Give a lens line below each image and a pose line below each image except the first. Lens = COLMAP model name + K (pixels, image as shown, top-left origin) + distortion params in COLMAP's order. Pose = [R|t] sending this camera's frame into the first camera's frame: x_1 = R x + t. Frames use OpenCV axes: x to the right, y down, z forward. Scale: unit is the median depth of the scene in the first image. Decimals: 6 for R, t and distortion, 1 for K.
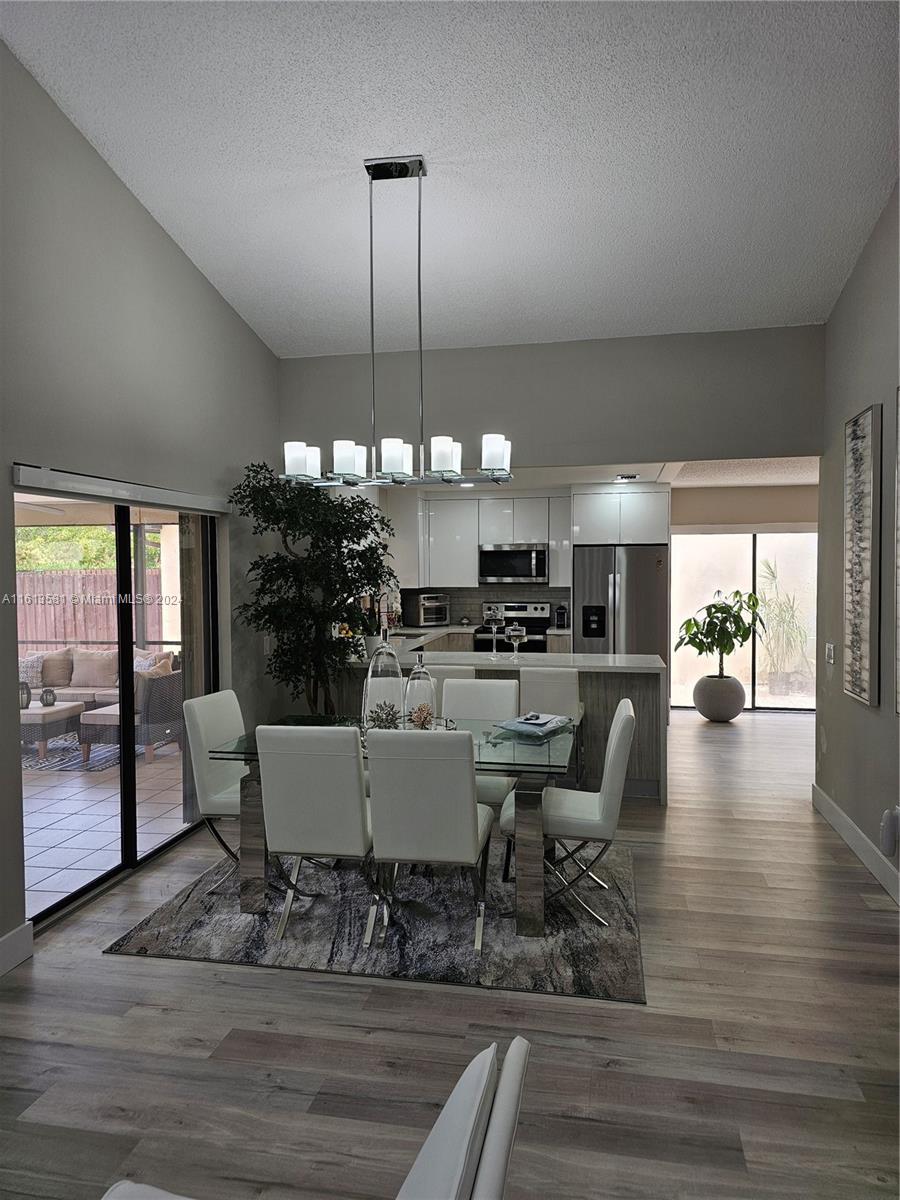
lens RADIAL K [[813.1, 0, 451.6], [0, 813.1, 600.9], [0, 0, 1]] dist [0.052130, -0.043271]
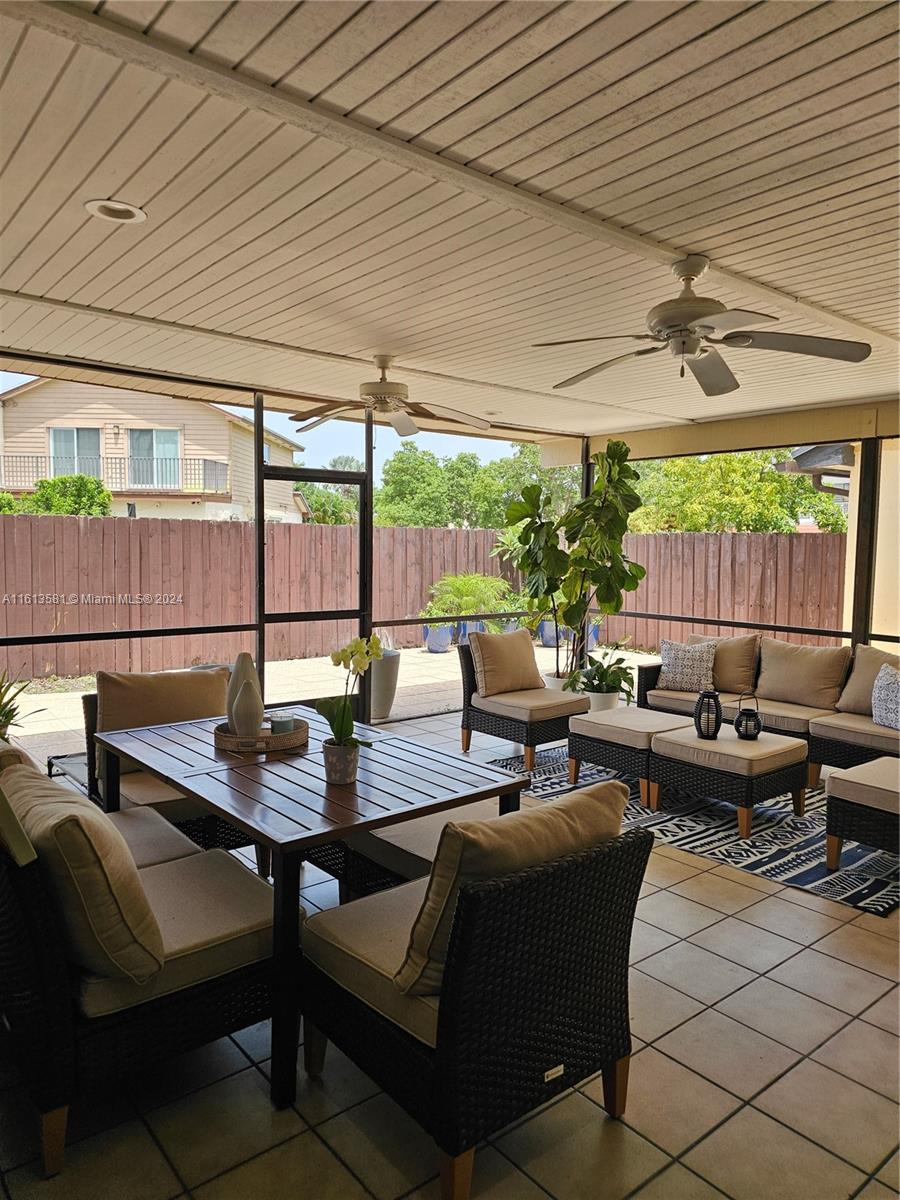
lens RADIAL K [[813.1, 0, 448.7], [0, 813.1, 596.9], [0, 0, 1]] dist [0.052130, -0.043271]
pose [[0.775836, 0.057558, -0.628304, -0.260998], [-0.044788, 0.998342, 0.036151, 0.016598], [0.629343, 0.000093, 0.777127, 0.373819]]
